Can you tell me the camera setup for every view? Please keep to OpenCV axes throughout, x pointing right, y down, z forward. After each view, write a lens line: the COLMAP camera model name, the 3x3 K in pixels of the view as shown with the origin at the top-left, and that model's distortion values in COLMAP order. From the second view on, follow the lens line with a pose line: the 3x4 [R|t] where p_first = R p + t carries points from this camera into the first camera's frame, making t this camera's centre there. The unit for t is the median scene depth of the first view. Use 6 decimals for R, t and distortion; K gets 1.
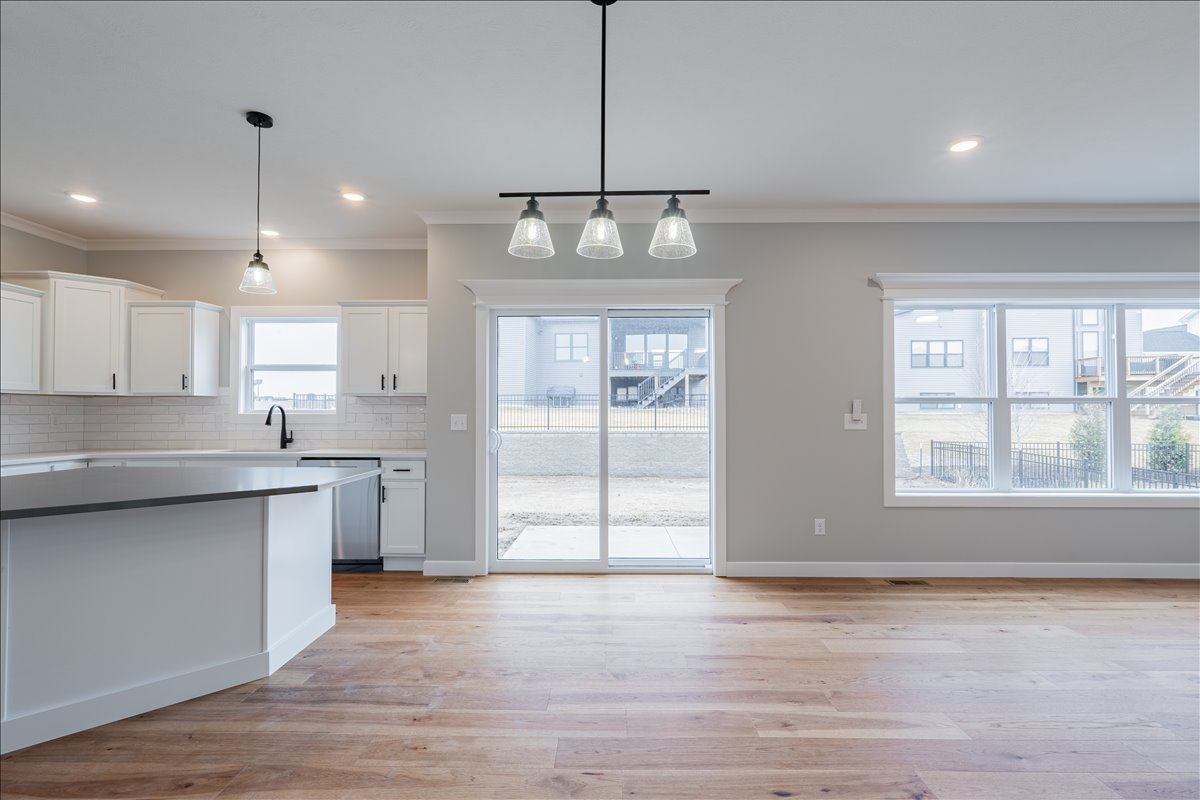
lens RADIAL K [[562.5, 0, 600.9], [0, 562.5, 403.5], [0, 0, 1]] dist [0.000915, -0.000224]
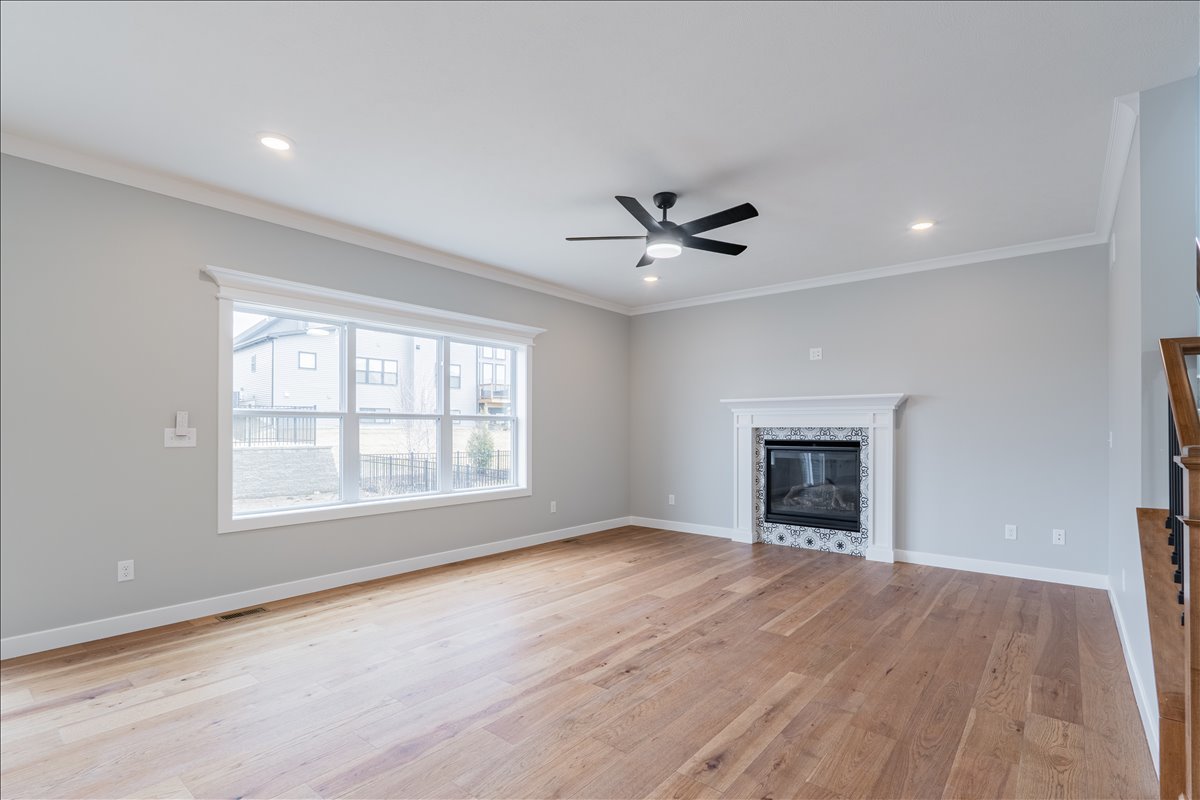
lens RADIAL K [[569.8, 0, 599.3], [0, 569.8, 427.7], [0, 0, 1]] dist [-0.004512, -0.000556]
pose [[0.625256, 0.000939, 0.780419, 0.170383], [-0.014910, 0.999831, 0.010743, -0.000899], [-0.780277, -0.018353, 0.625164, -0.017572]]
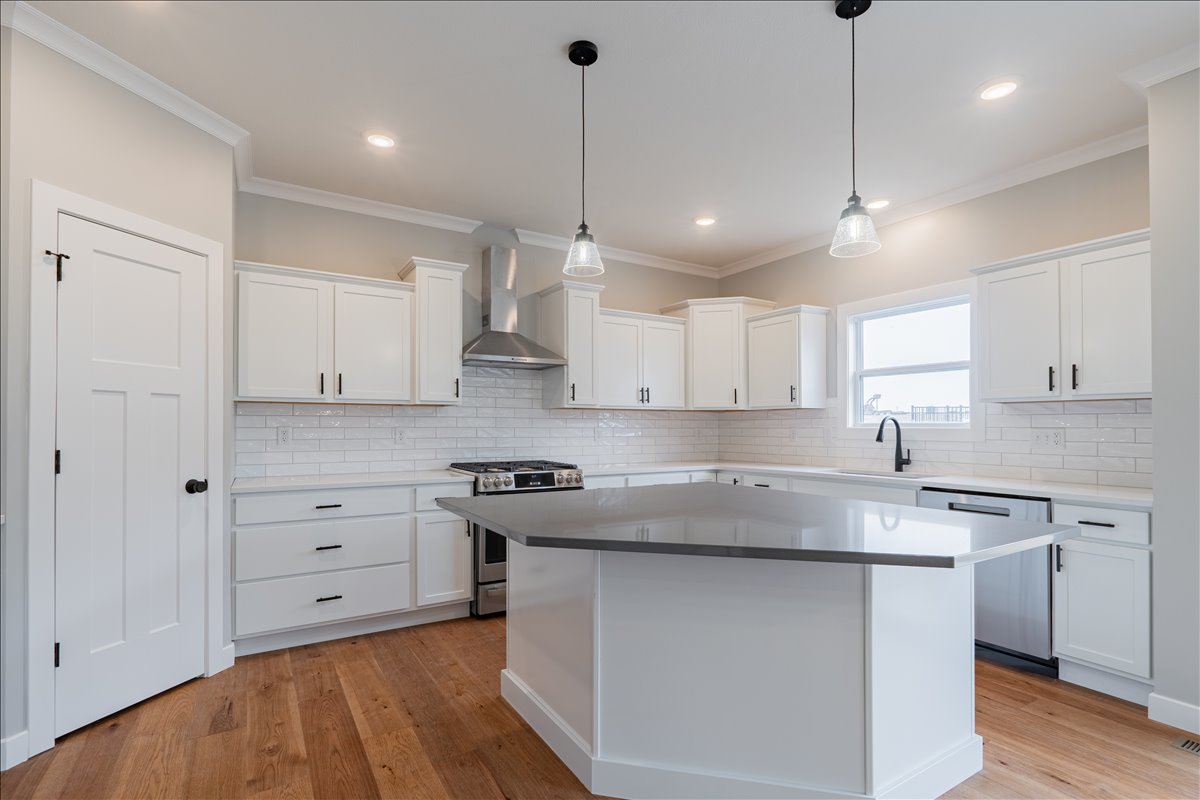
lens RADIAL K [[560.2, 0, 588.0], [0, 560.2, 422.8], [0, 0, 1]] dist [-0.008668, -0.000303]
pose [[0.520784, -0.005855, -0.853668, -0.128049], [0.013648, 0.999906, 0.001468, 0.004347], [0.853579, -0.012415, 0.520815, 0.232223]]
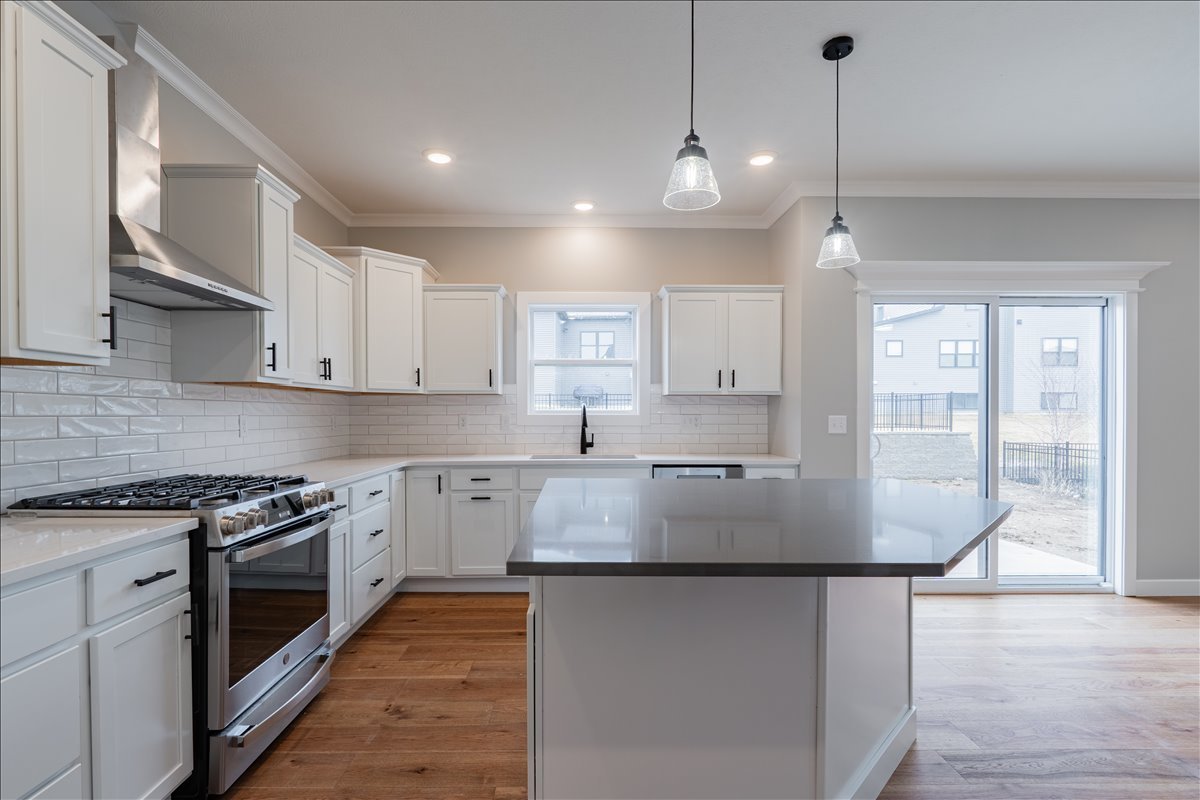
lens RADIAL K [[567.4, 0, 593.3], [0, 567.4, 419.9], [0, 0, 1]] dist [-0.002837, -0.000341]
pose [[0.999669, 0.000098, 0.025719, -0.617226], [-0.000839, 0.999584, 0.028813, 0.001131], [-0.025706, -0.028825, 0.999254, 0.119122]]
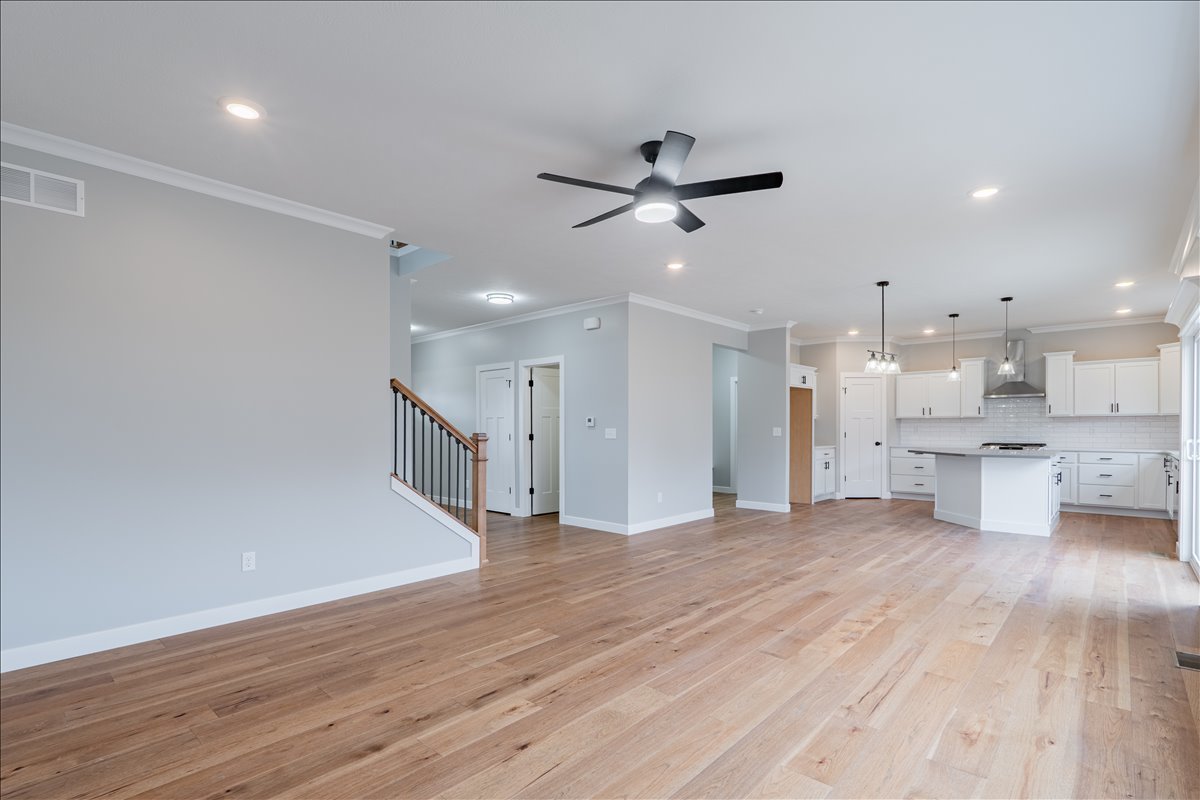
lens RADIAL K [[569.8, 0, 599.3], [0, 569.8, 427.7], [0, 0, 1]] dist [-0.004512, -0.000556]
pose [[-0.670182, 0.001029, -0.742196, 1.432364], [0.014140, 0.999835, -0.011382, 0.016128], [0.742062, -0.018122, -0.670086, 0.838247]]
